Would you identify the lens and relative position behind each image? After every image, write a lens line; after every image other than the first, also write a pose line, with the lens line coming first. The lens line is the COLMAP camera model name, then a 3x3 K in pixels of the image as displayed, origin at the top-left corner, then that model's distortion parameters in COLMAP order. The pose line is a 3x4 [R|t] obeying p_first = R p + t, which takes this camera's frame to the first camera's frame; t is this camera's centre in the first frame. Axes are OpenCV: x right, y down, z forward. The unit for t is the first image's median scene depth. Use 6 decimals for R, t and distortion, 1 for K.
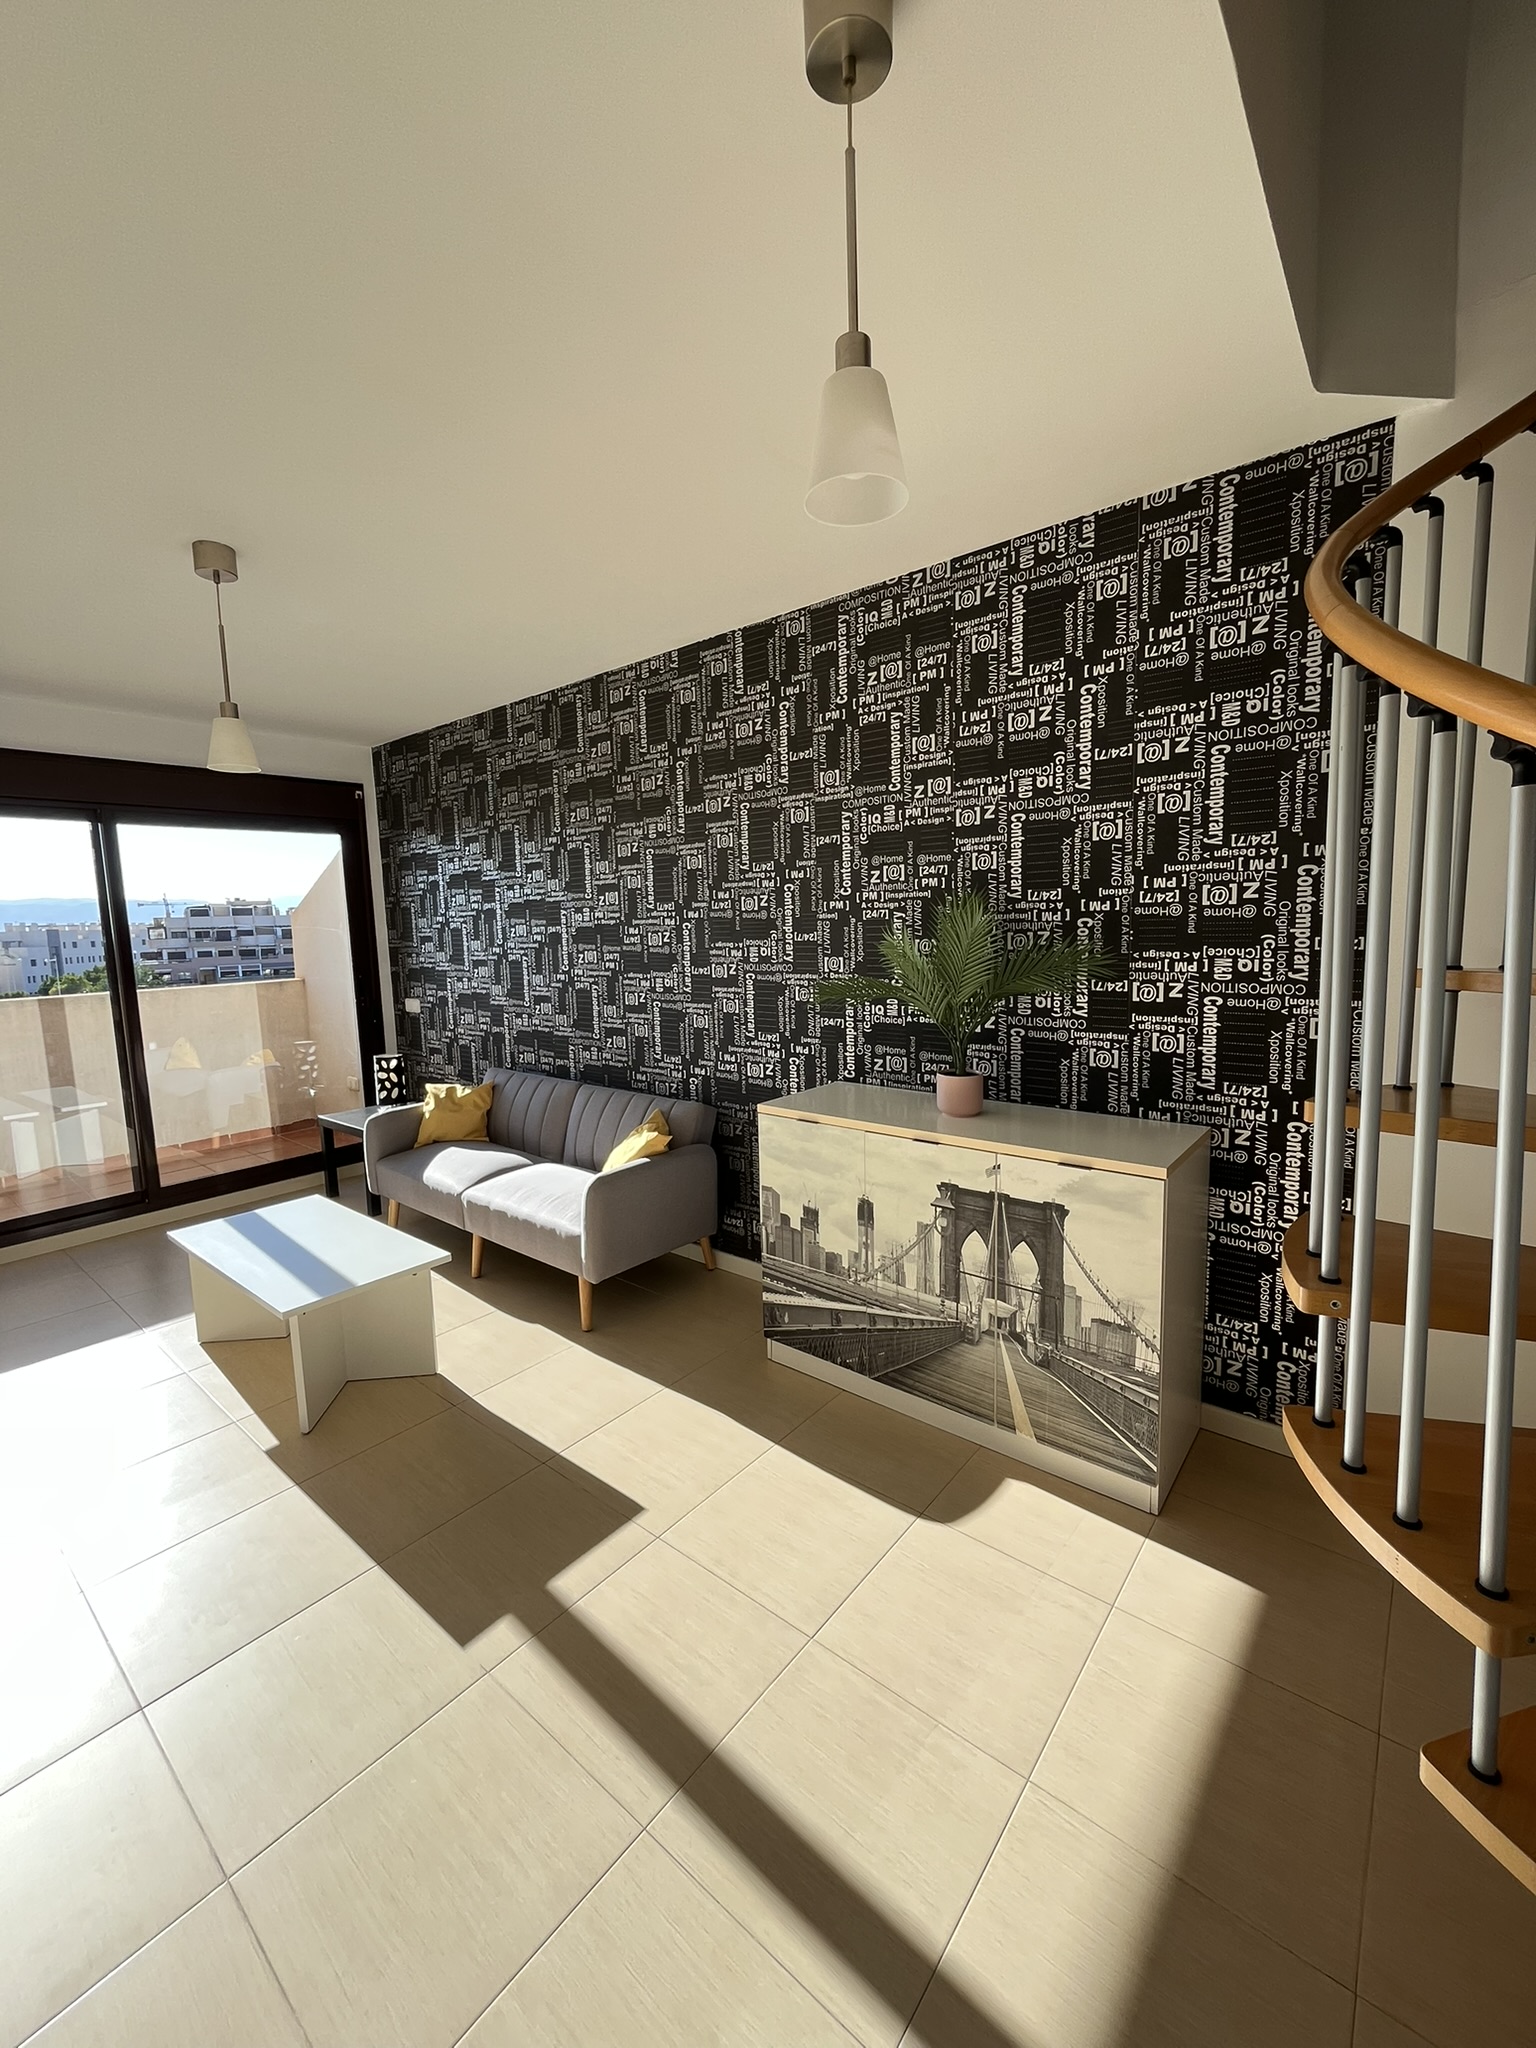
lens RADIAL K [[827.2, 0, 767.7], [0, 827.2, 1019.0], [0, 0, 1]] dist [-0.002025, -0.000538]
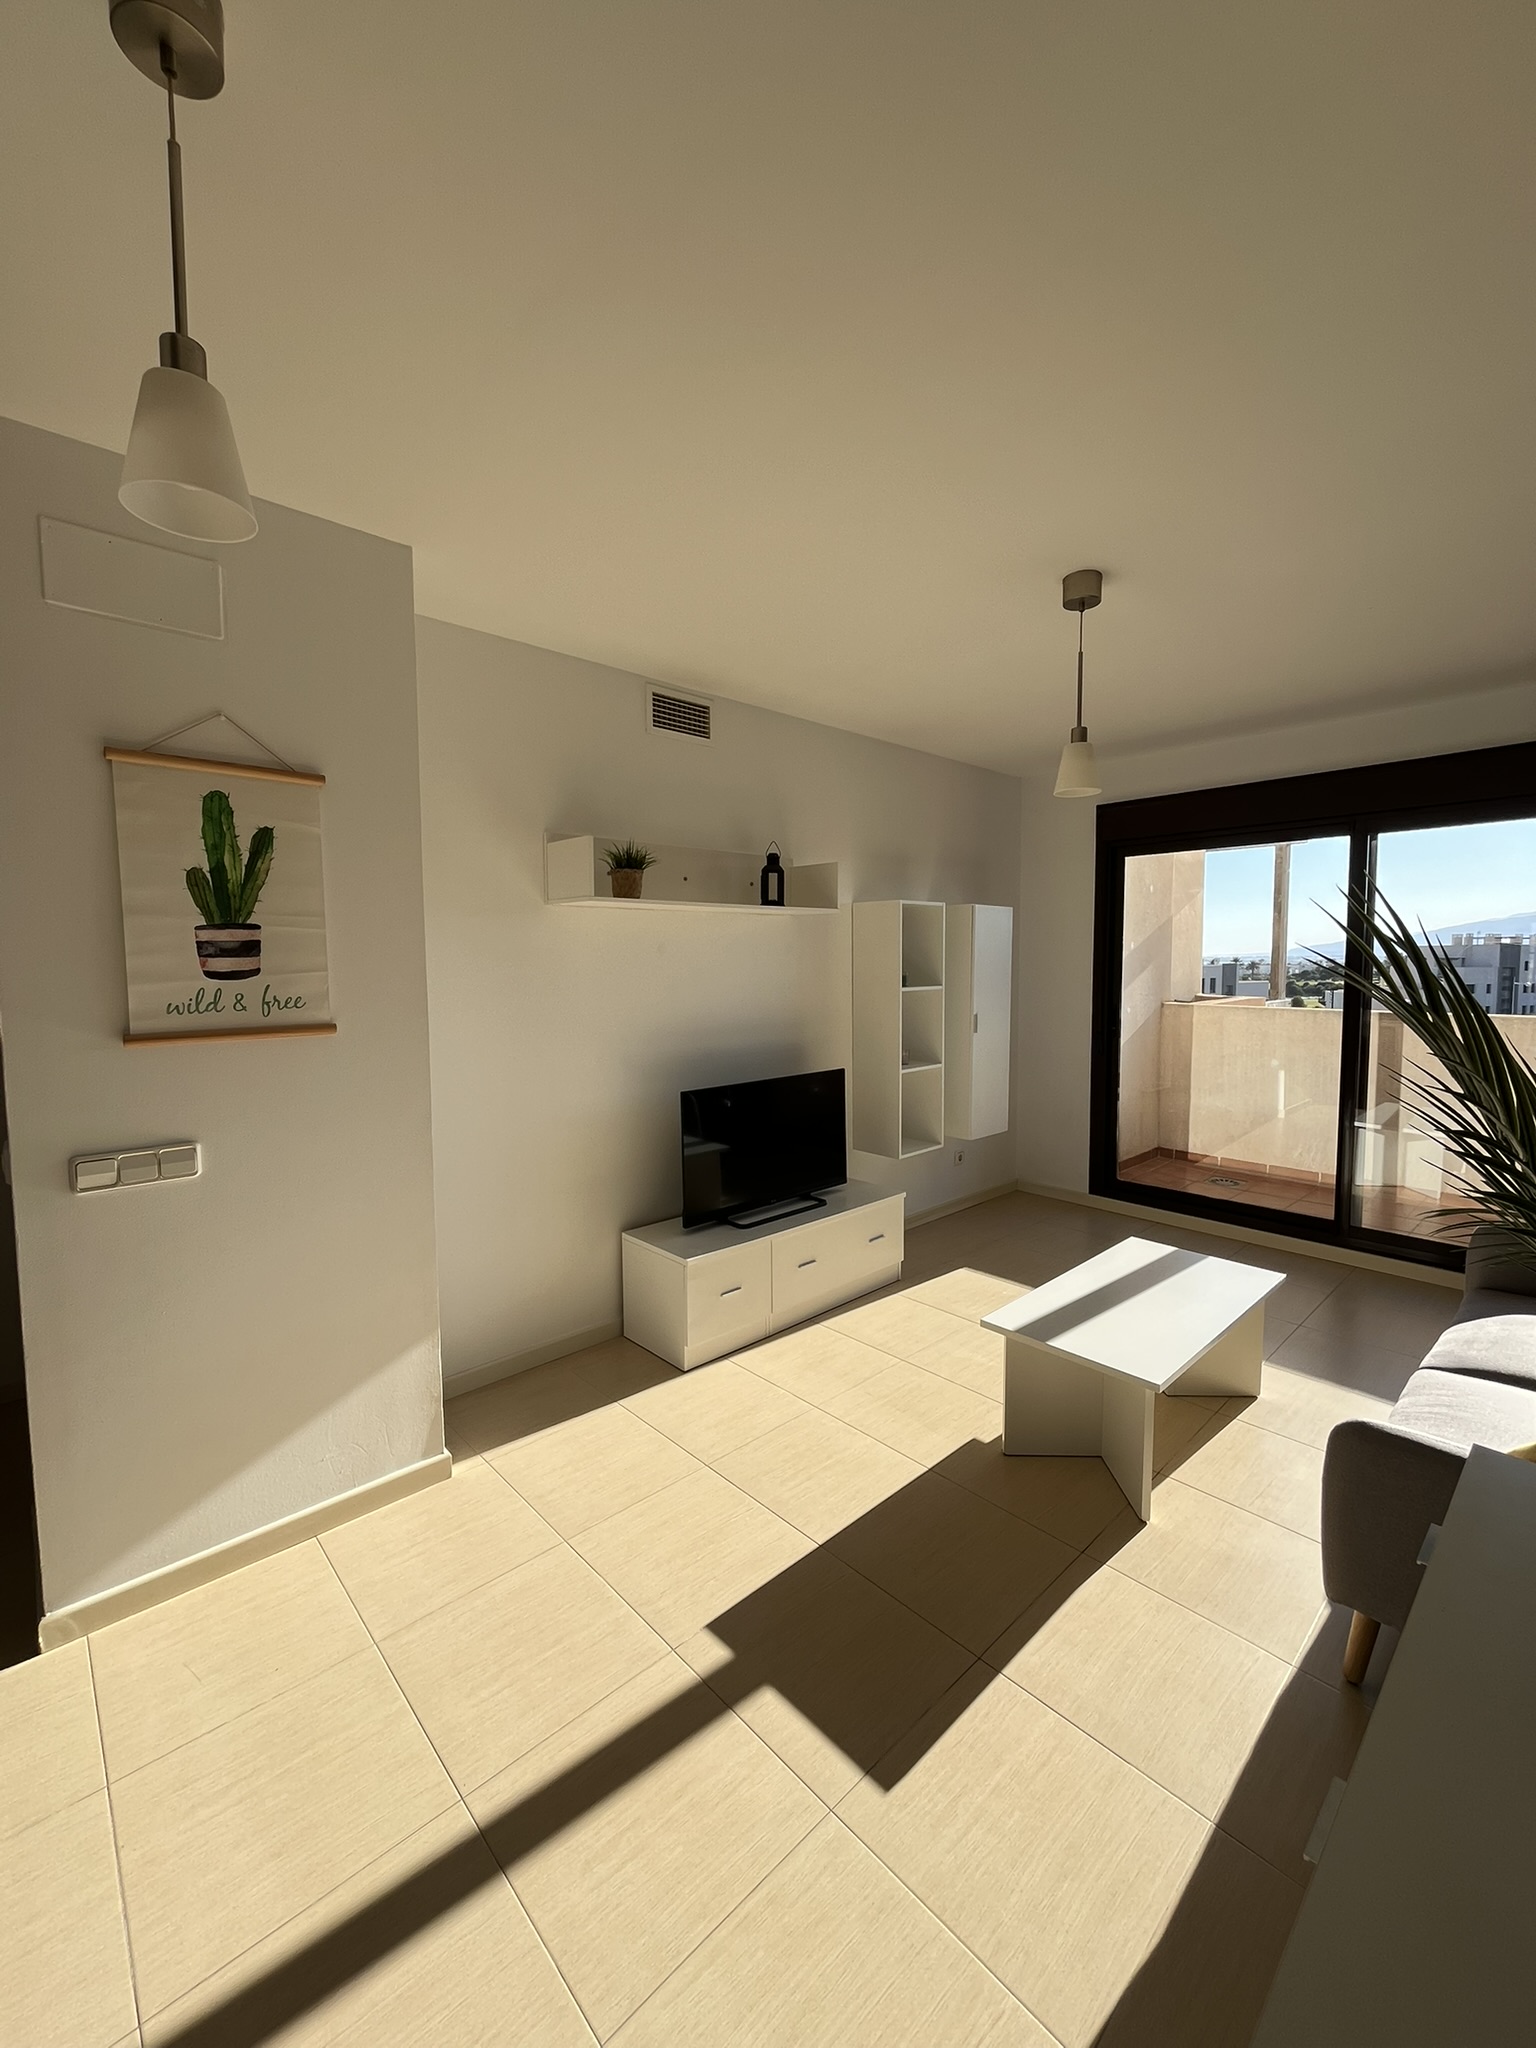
lens RADIAL K [[827.2, 0, 767.7], [0, 827.2, 1019.0], [0, 0, 1]] dist [-0.002025, -0.000538]
pose [[-0.132348, 0.099594, -0.986187, 0.299109], [-0.103688, 0.988089, 0.113701, -0.075218], [0.985765, 0.117304, -0.120445, 0.552958]]
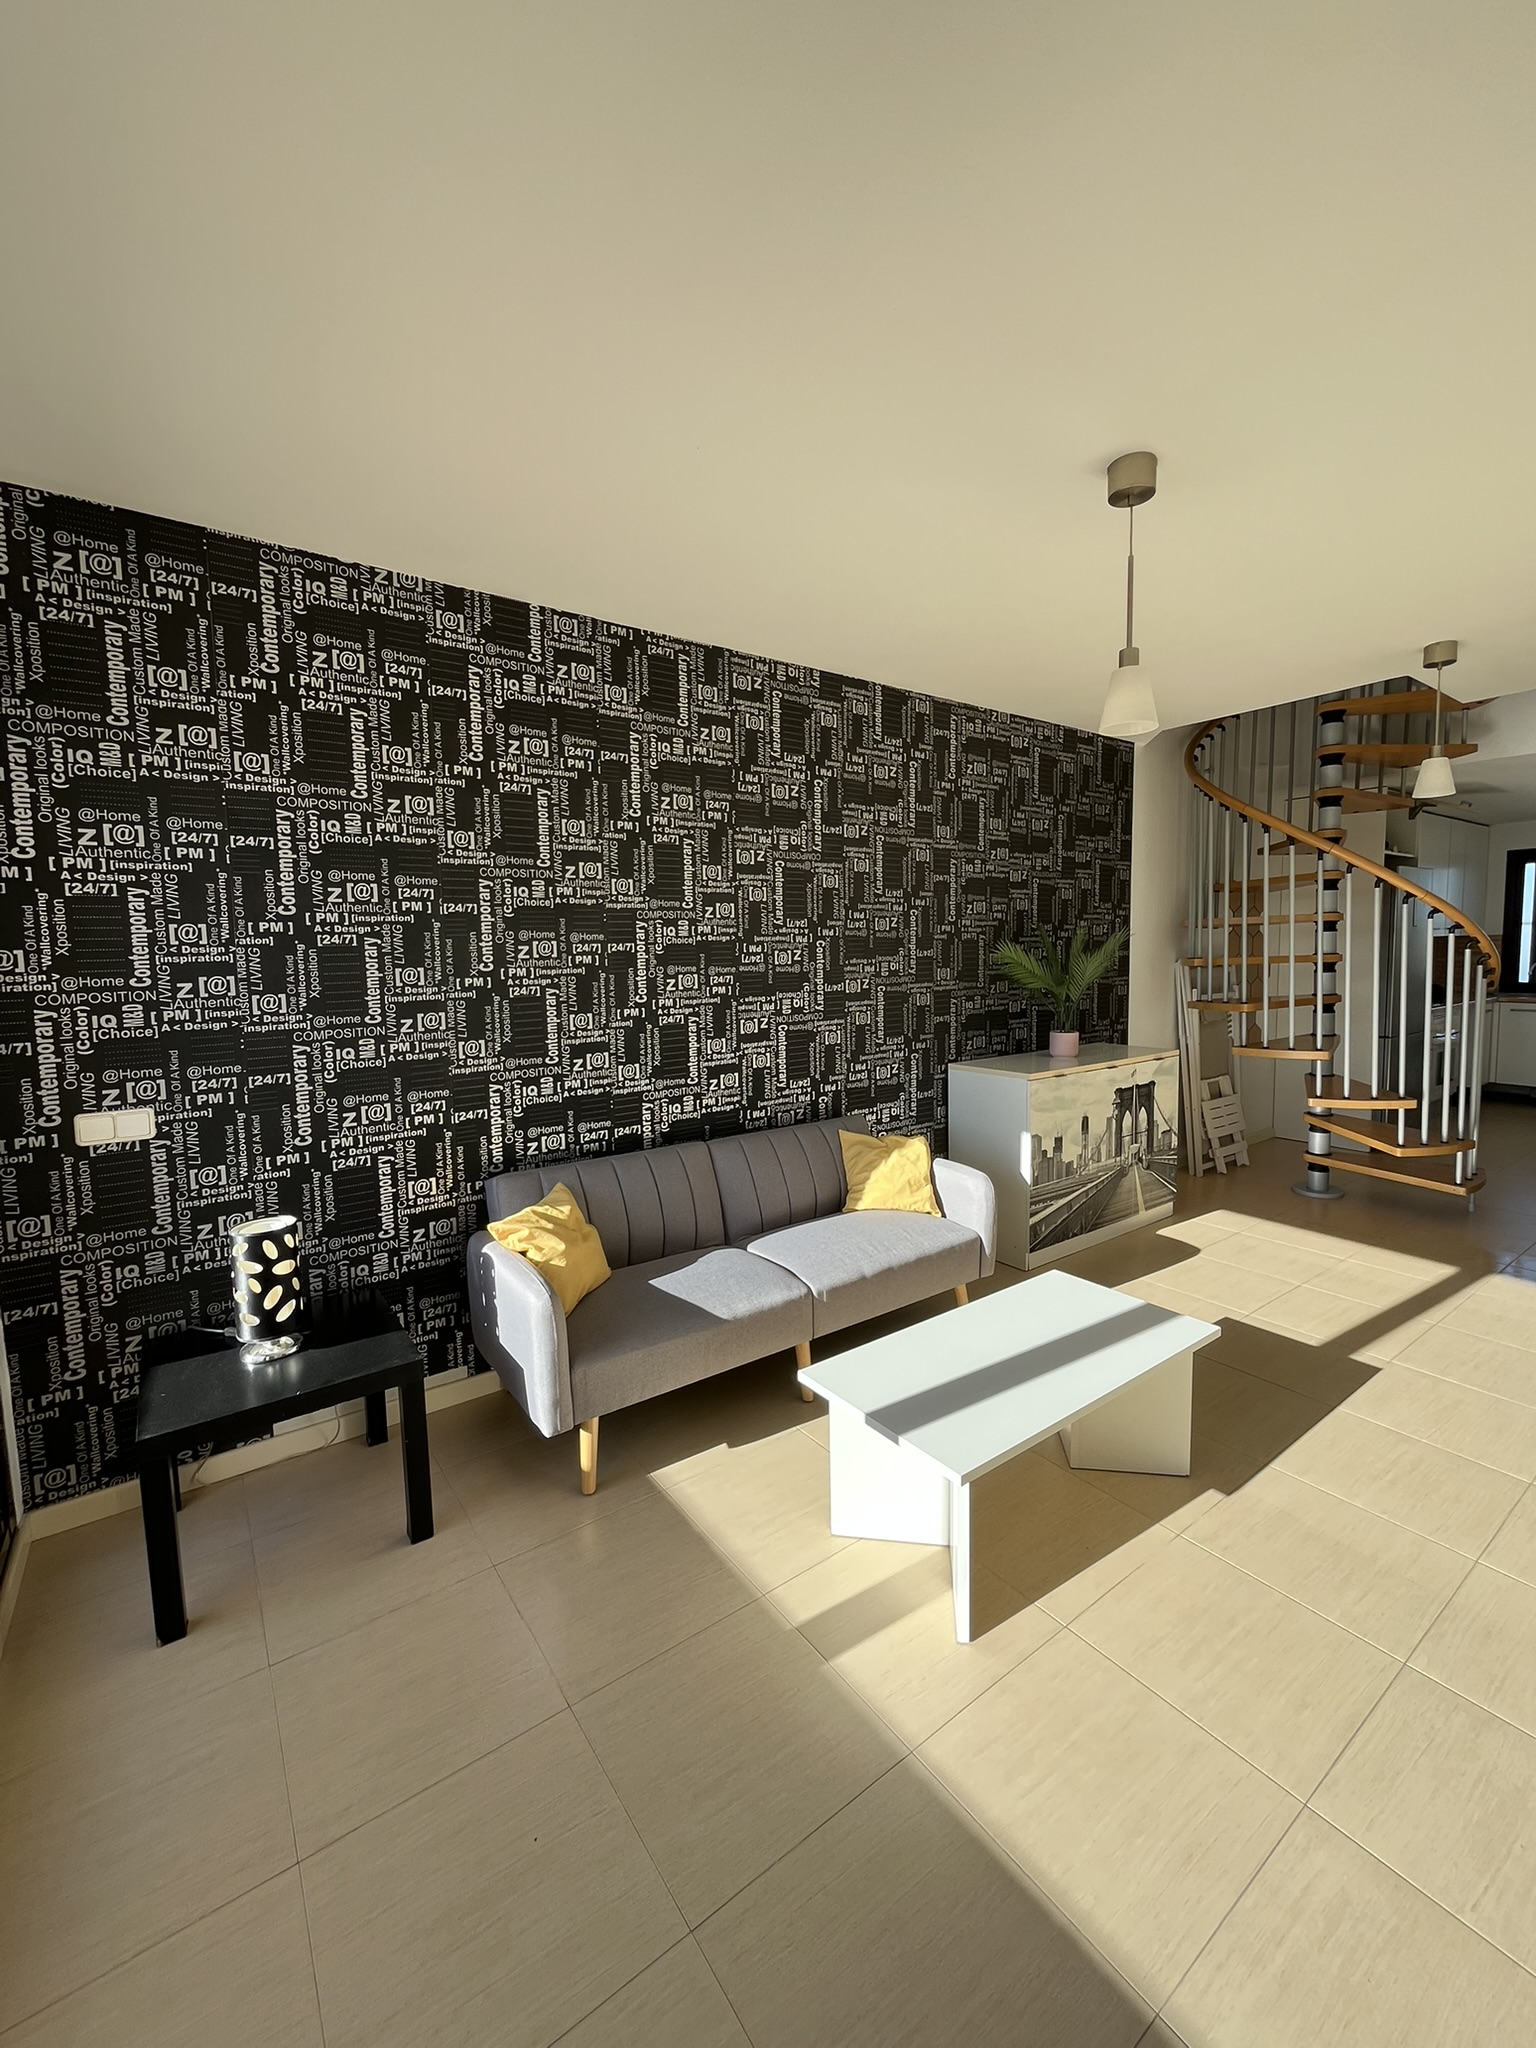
lens RADIAL K [[827.2, 0, 767.7], [0, 827.2, 1019.0], [0, 0, 1]] dist [-0.002025, -0.000538]
pose [[0.259767, -0.059169, 0.963857, -1.085953], [0.128250, 0.991393, 0.026295, -0.056986], [-0.957117, 0.116784, 0.265120, 0.811347]]
